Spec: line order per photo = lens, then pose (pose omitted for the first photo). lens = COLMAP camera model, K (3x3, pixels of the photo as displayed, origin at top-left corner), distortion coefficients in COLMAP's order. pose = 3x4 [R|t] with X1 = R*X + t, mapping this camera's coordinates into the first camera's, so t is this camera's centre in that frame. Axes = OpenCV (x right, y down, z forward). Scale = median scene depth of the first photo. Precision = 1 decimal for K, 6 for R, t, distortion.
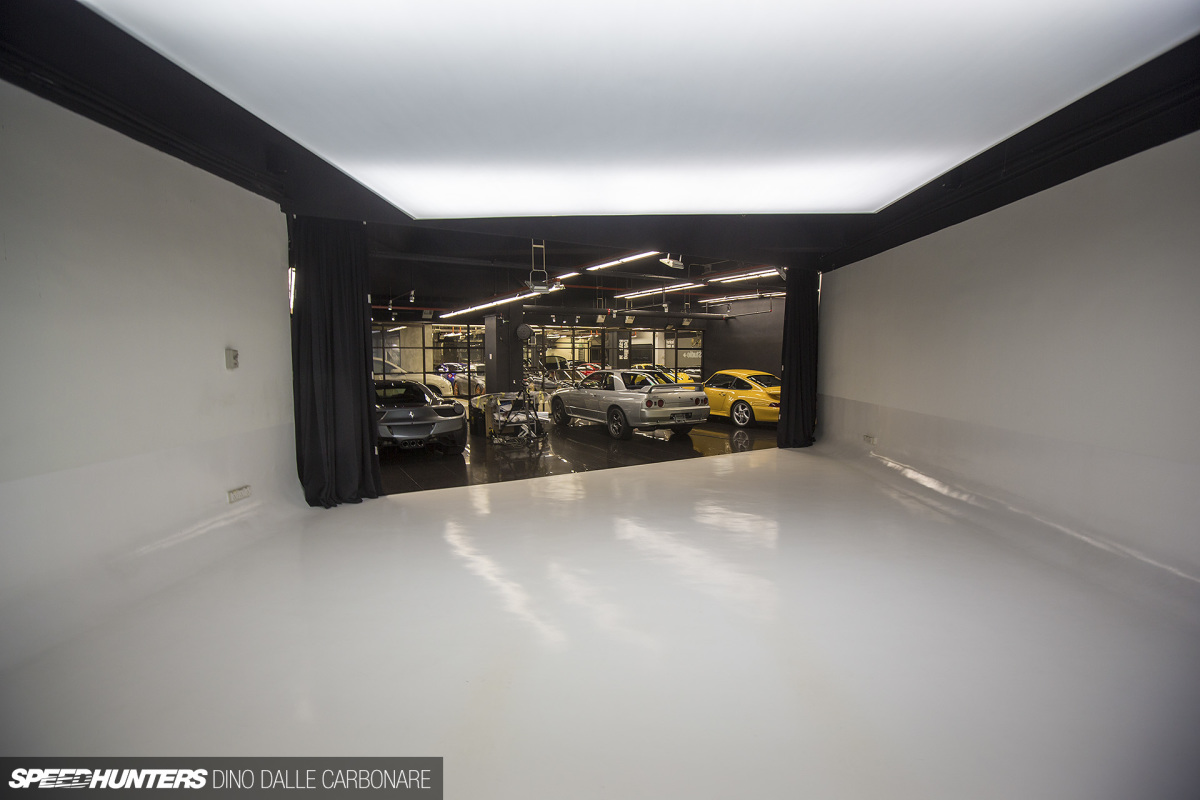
lens RADIAL K [[537.7, 0, 598.5], [0, 537.7, 401.1], [0, 0, 1]] dist [-0.019137, 0.000028]
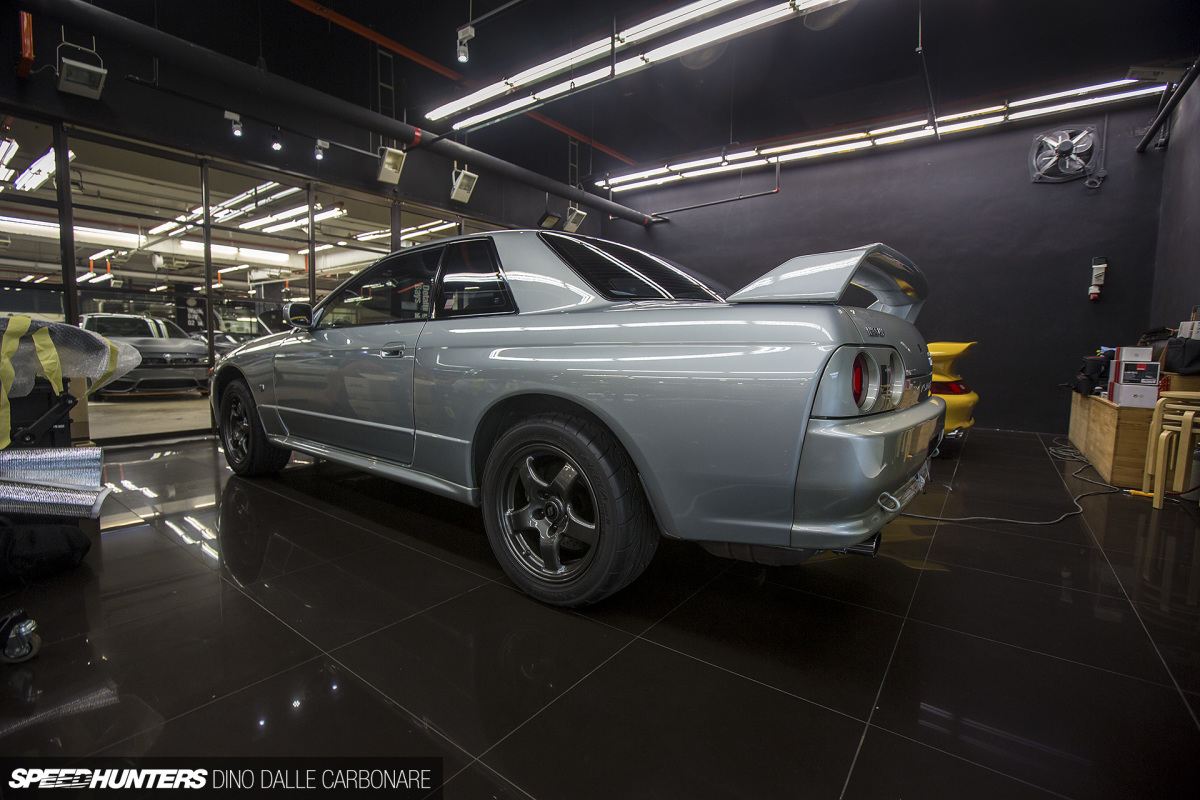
lens RADIAL K [[537.7, 0, 599.2], [0, 537.7, 399.5], [0, 0, 1]] dist [-0.019137, 0.000028]
pose [[0.920683, -0.023287, 0.389615, -0.015119], [0.014838, 0.999585, 0.024683, 0.003738], [-0.390028, -0.016945, 0.920647, 0.829341]]
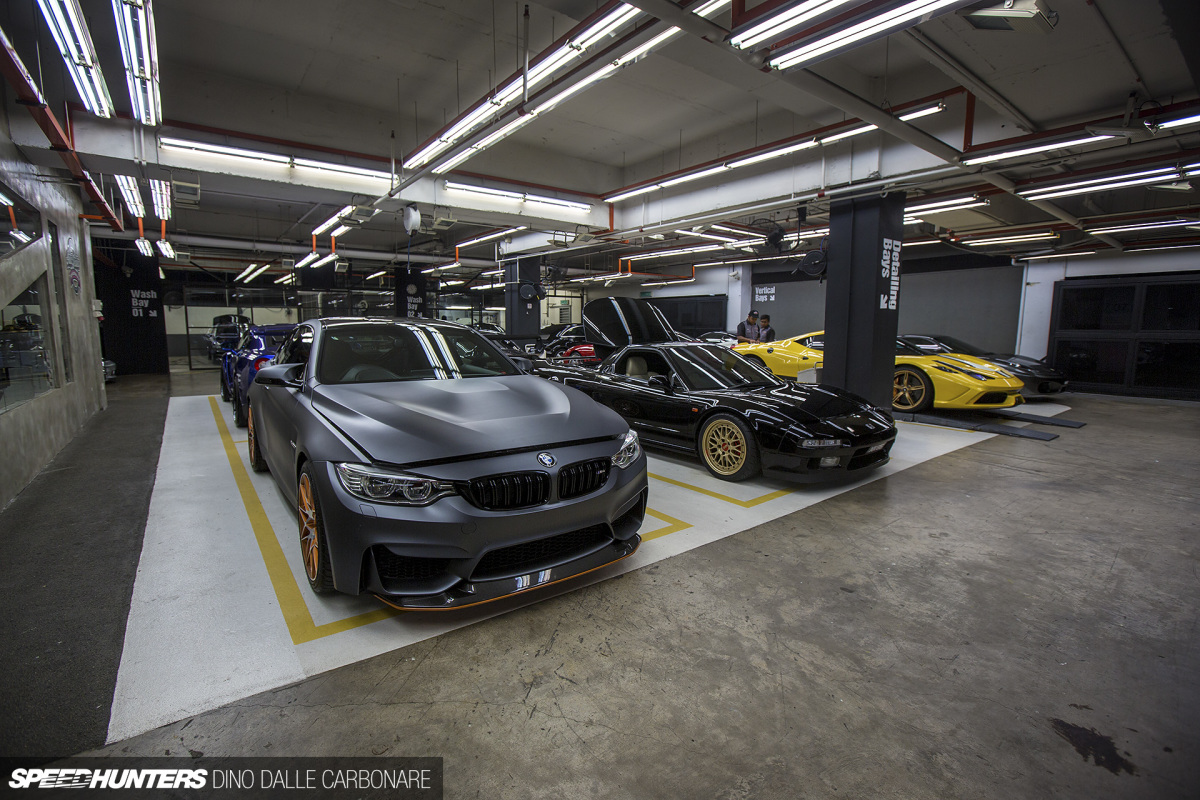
lens RADIAL K [[537.7, 0, 596.8], [0, 537.7, 391.2], [0, 0, 1]] dist [-0.019137, 0.000028]
pose [[0.991704, -0.019099, 0.127115, -0.113413], [0.013022, 0.998740, 0.048468, -0.029875], [-0.127880, -0.046411, 0.990703, 1.078366]]
